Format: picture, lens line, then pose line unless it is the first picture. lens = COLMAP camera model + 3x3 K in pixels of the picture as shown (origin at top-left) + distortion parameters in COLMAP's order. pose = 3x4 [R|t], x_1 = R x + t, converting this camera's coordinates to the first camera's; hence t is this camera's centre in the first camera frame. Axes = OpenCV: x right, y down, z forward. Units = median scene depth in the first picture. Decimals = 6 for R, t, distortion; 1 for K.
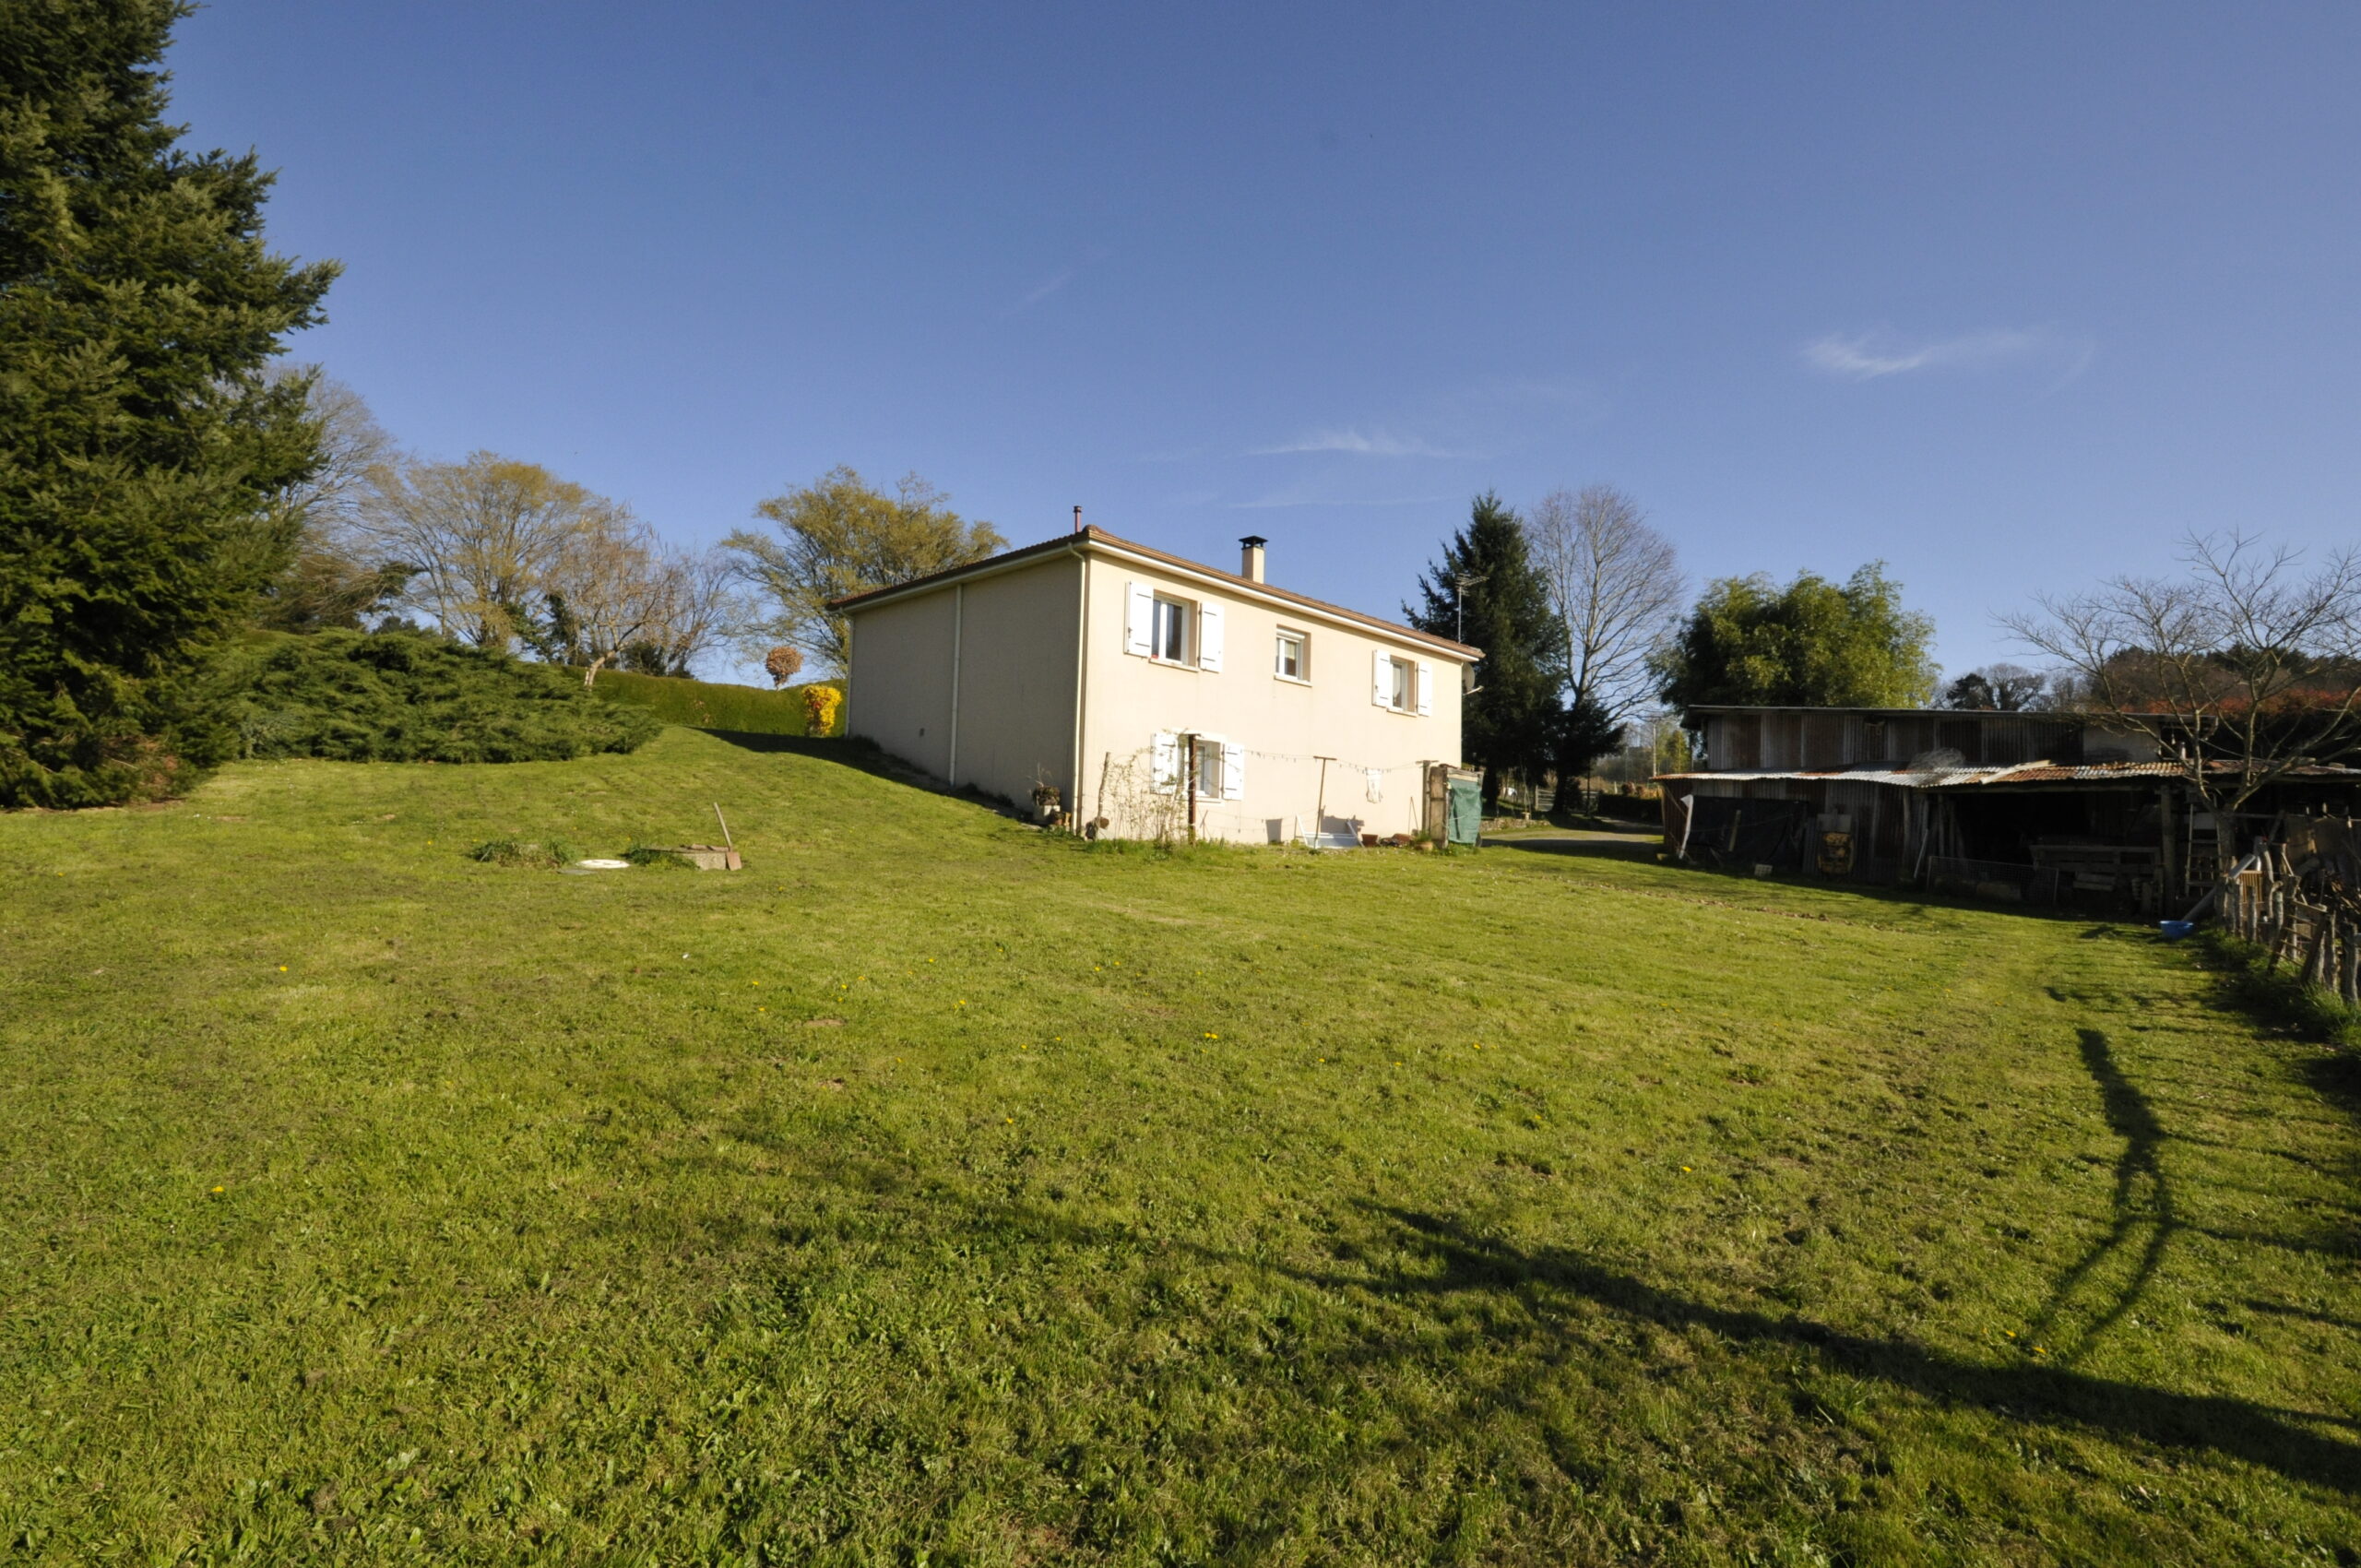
lens RADIAL K [[1041.2, 0, 1176.1], [0, 1041.2, 751.4], [0, 0, 1]] dist [-0.005107, -0.013958]
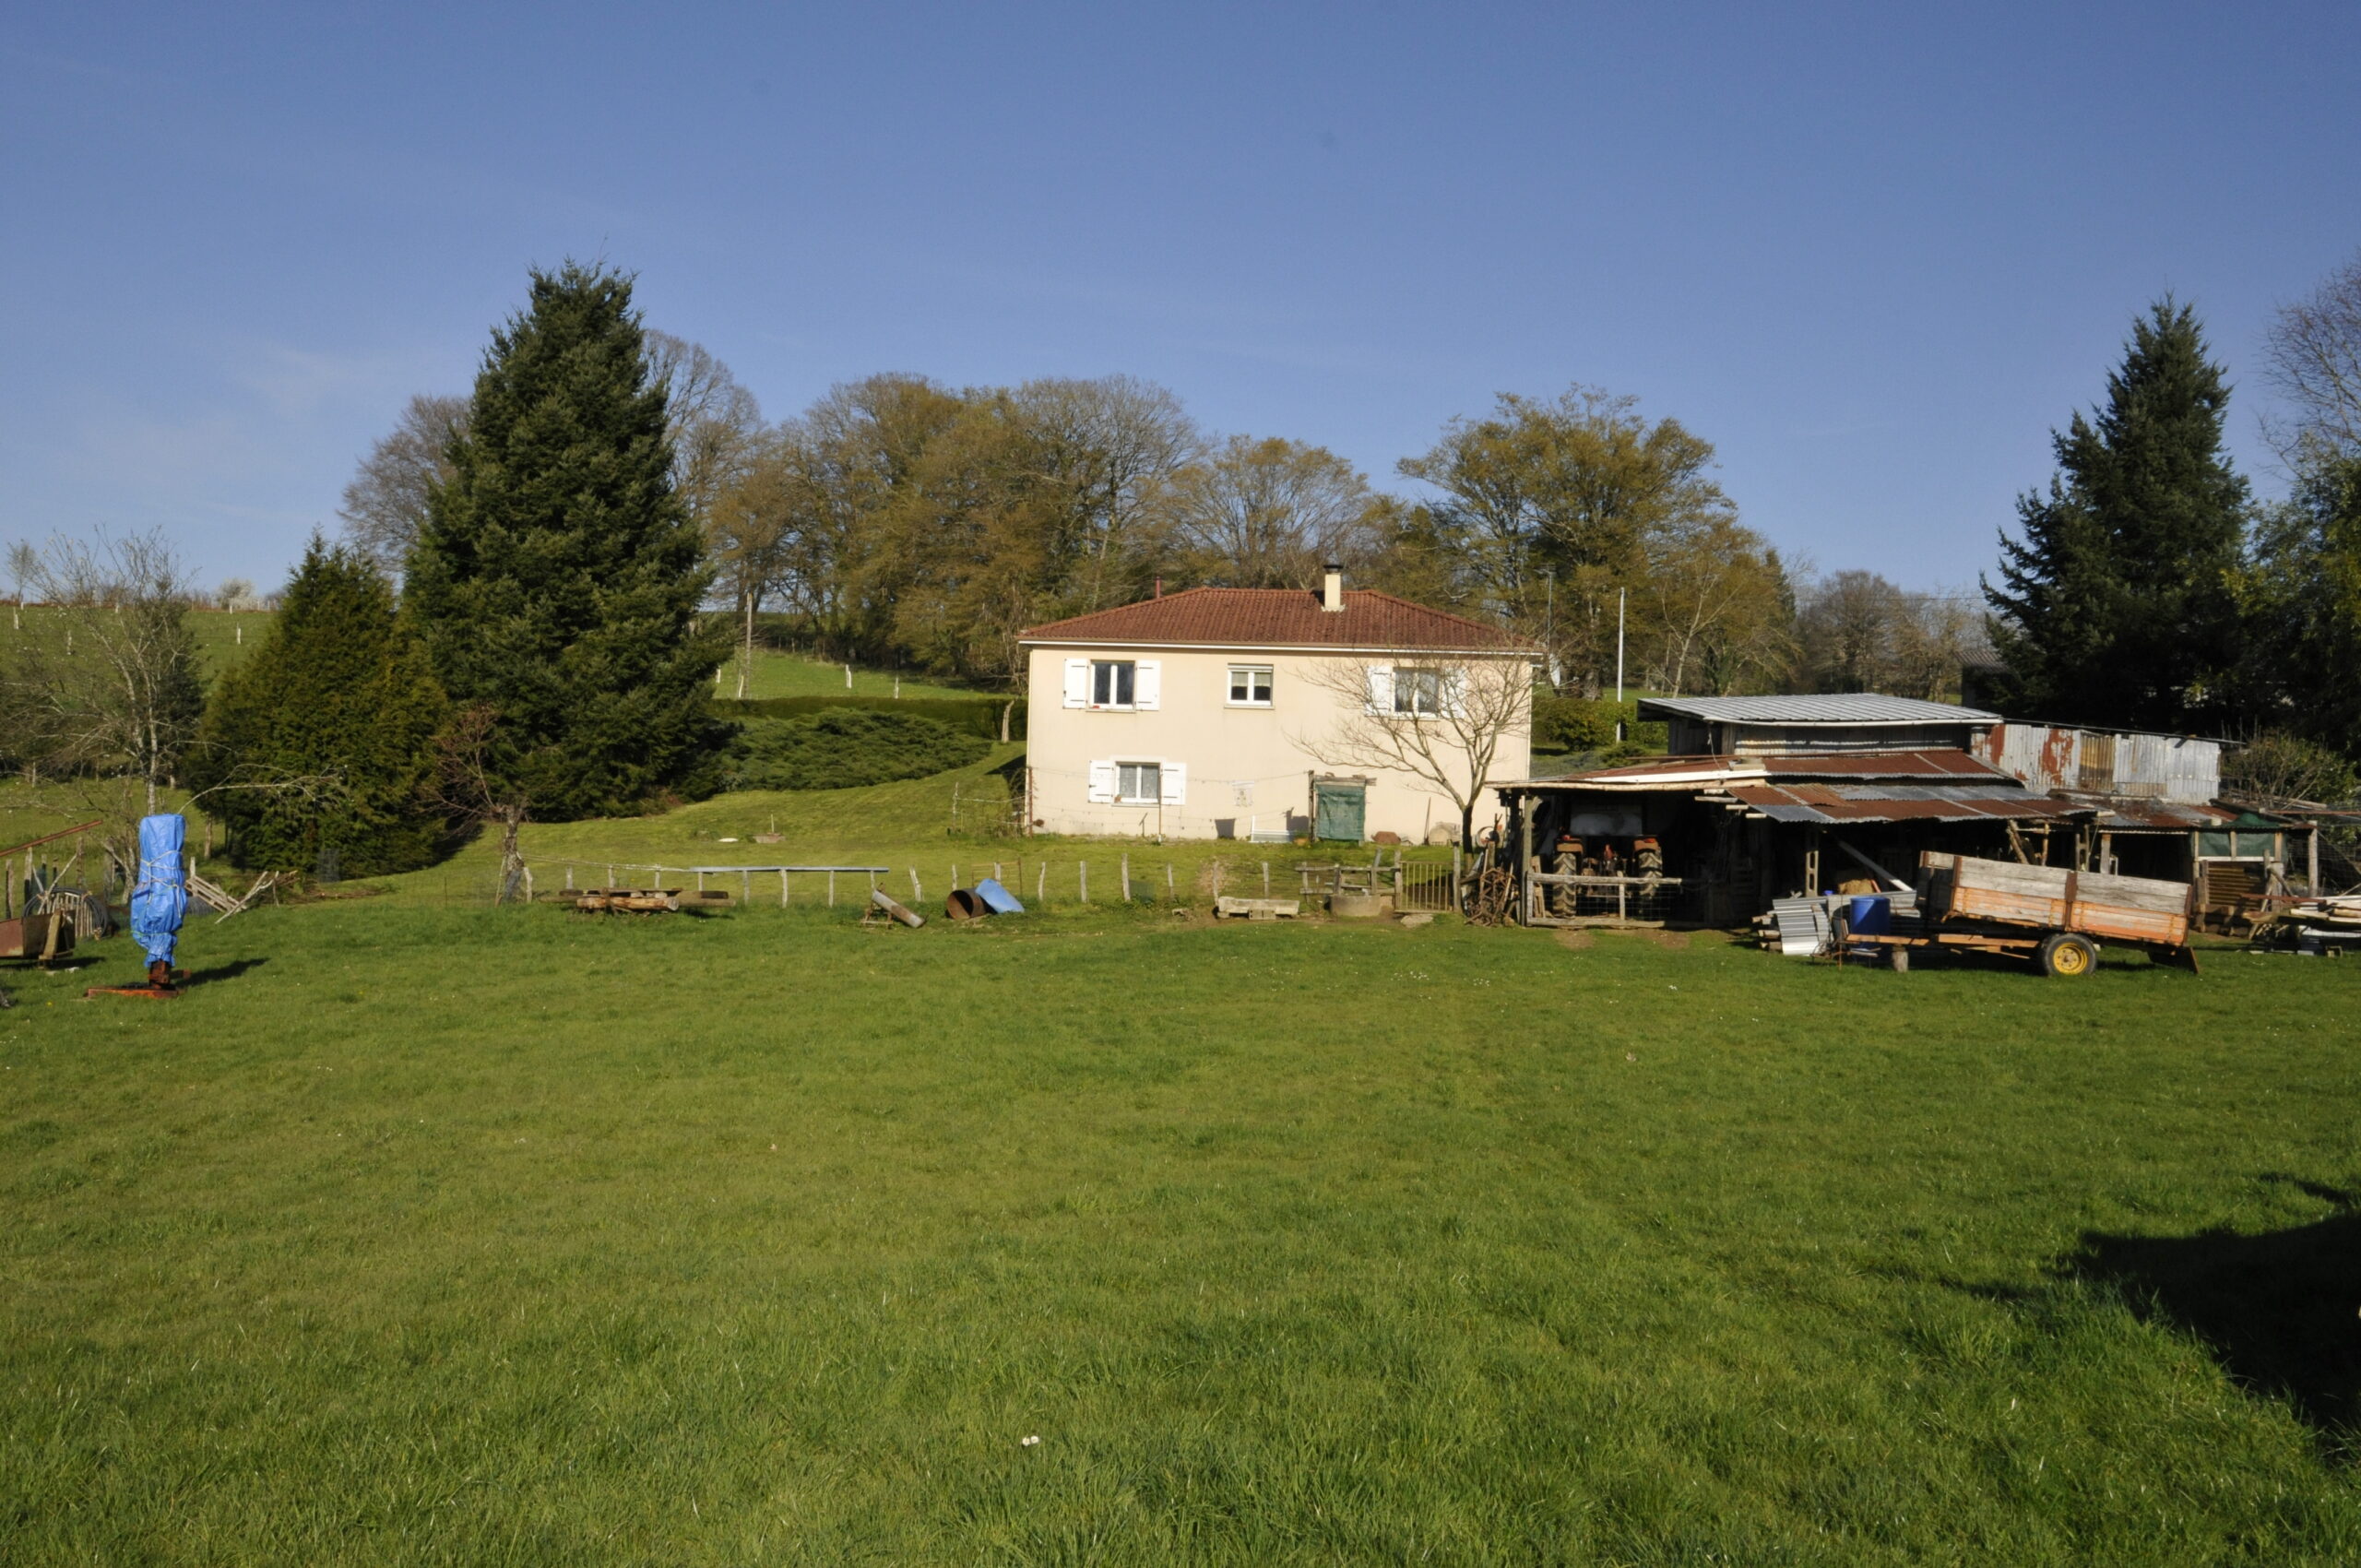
lens RADIAL K [[2031.4, 0, 1170.3], [0, 2031.4, 759.6], [0, 0, 1]] dist [0.036897, -0.037473]
pose [[0.610097, -0.023107, -0.791990, 1.899130], [0.057003, 0.998265, 0.014785, -0.044878], [0.790274, -0.054166, 0.610355, -0.527702]]
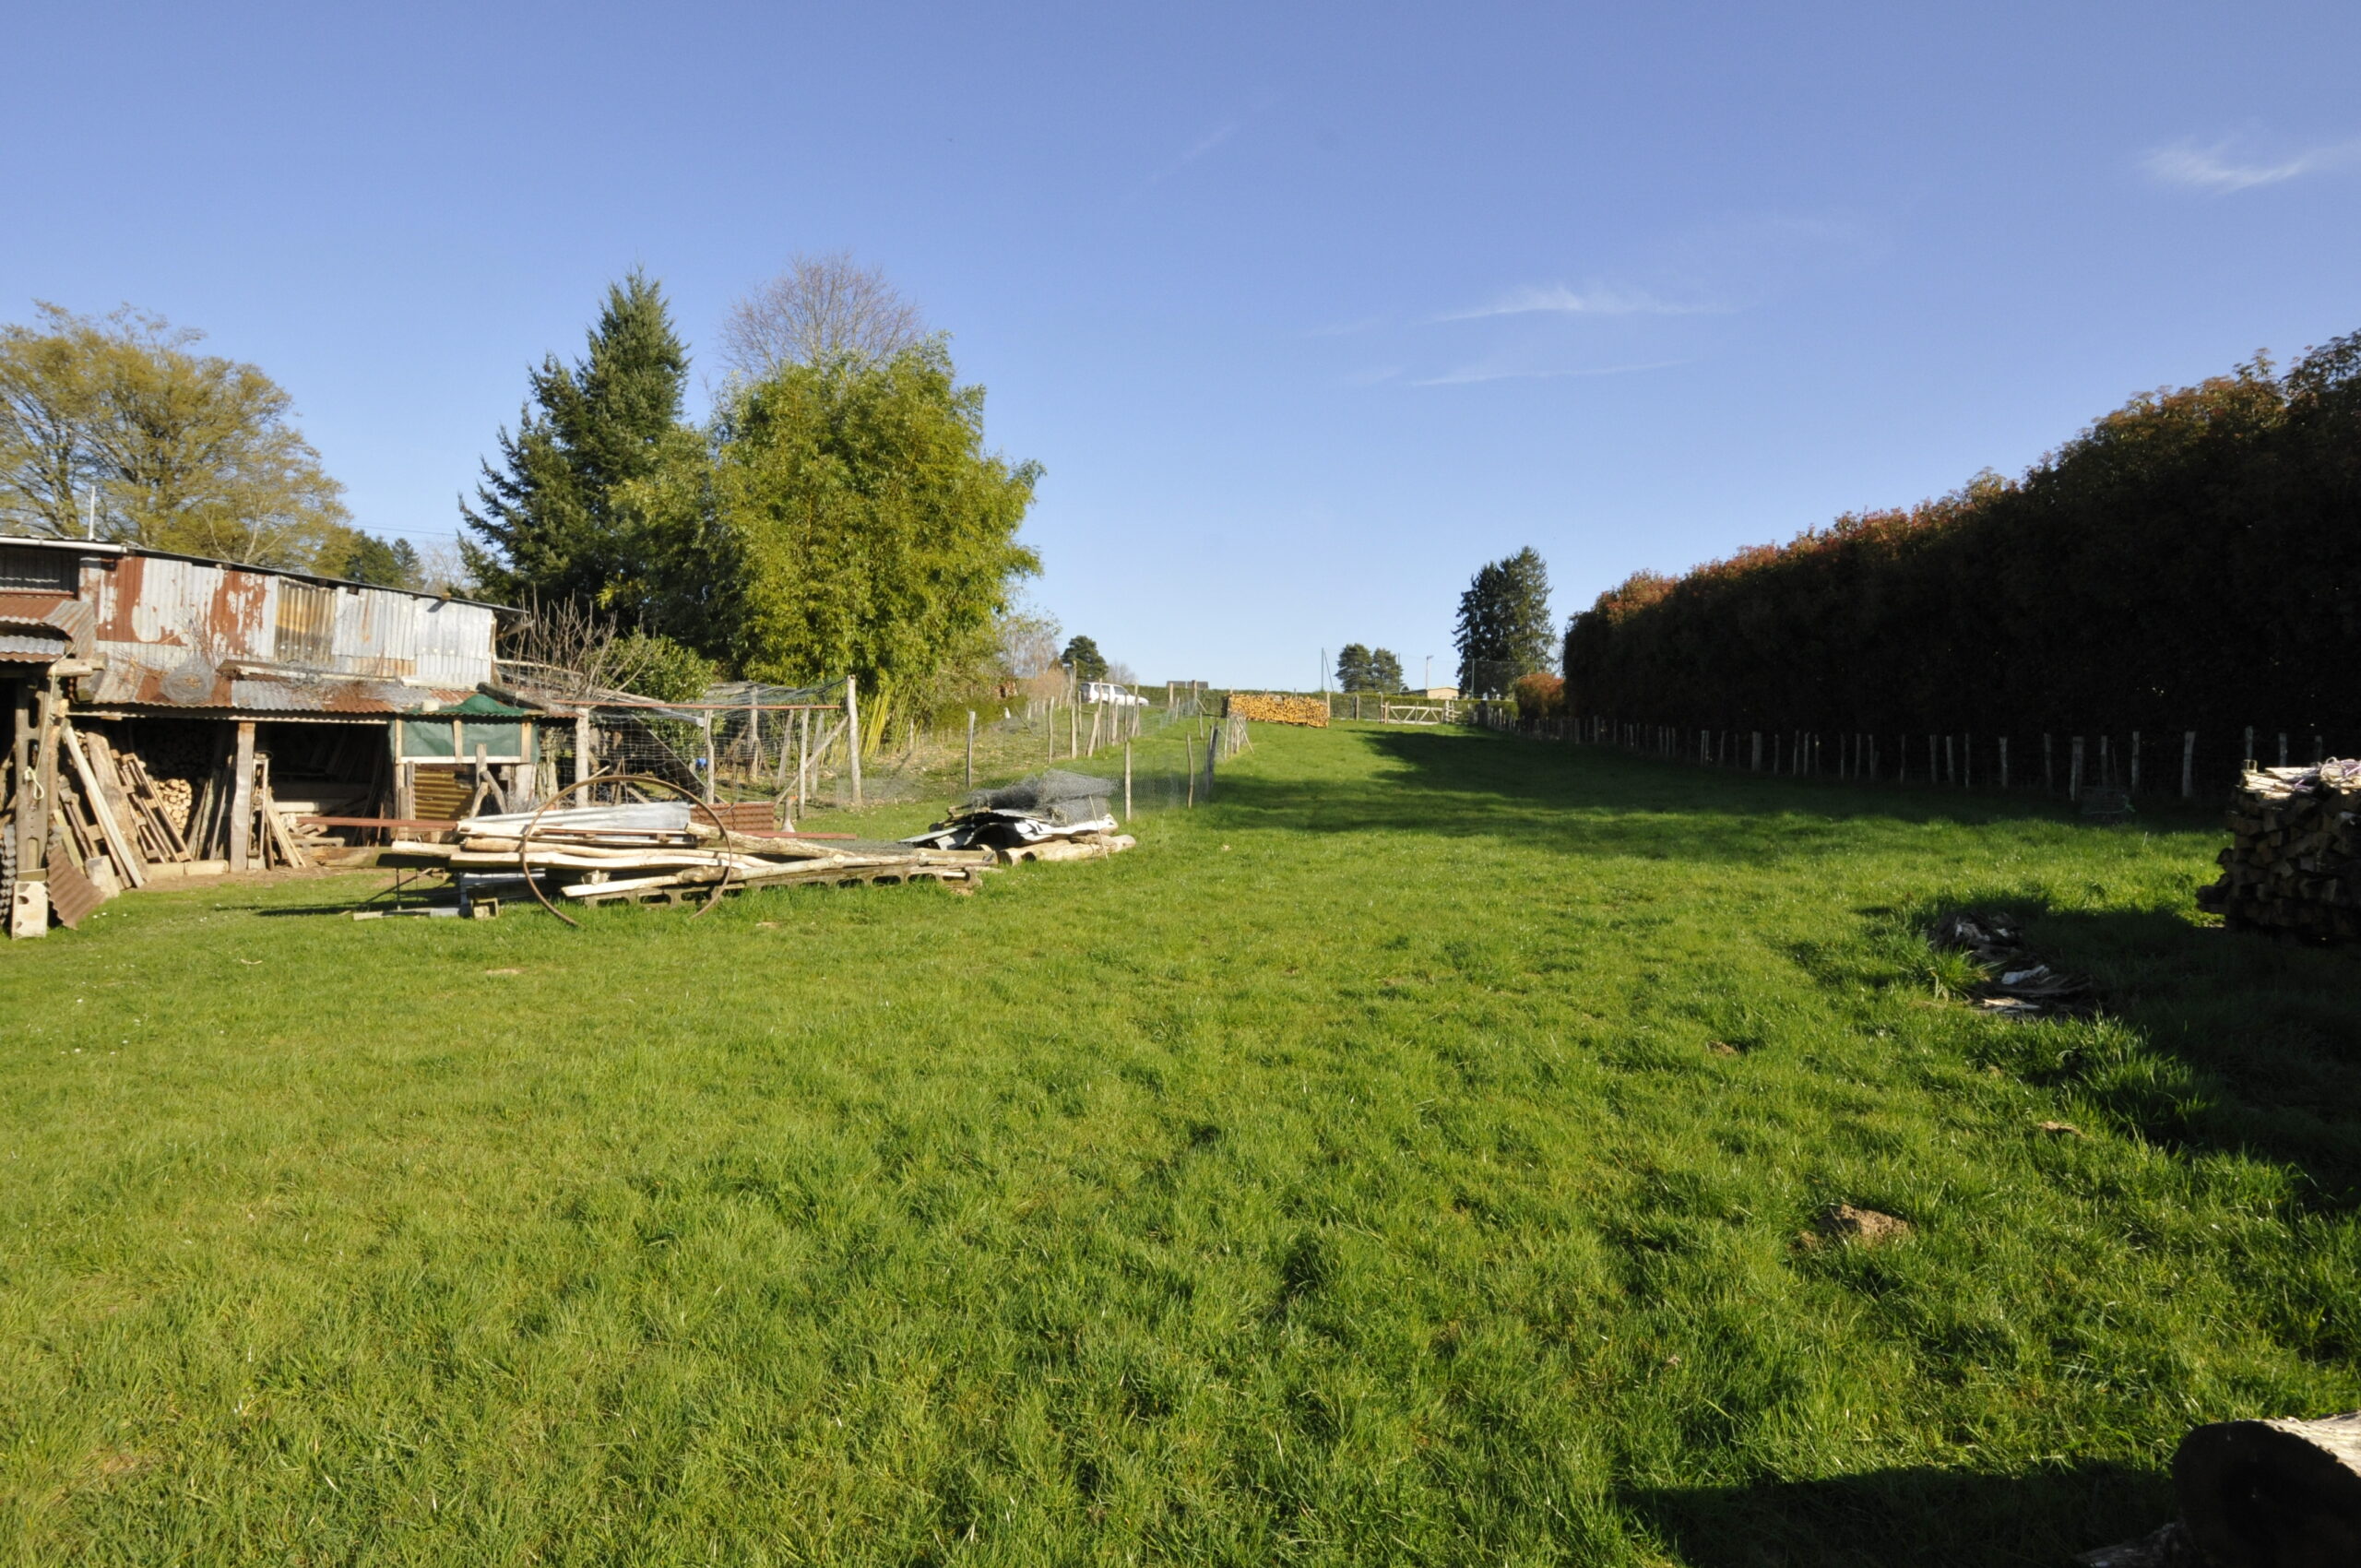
lens RADIAL K [[1185.6, 0, 1182.1], [0, 1185.6, 774.0], [0, 0, 1]] dist [-0.030404, -0.001218]
pose [[0.990258, 0.003106, -0.139211, 1.629324], [0.009453, 0.995945, 0.089468, 0.054306], [0.138924, -0.089913, 0.986213, 0.487132]]
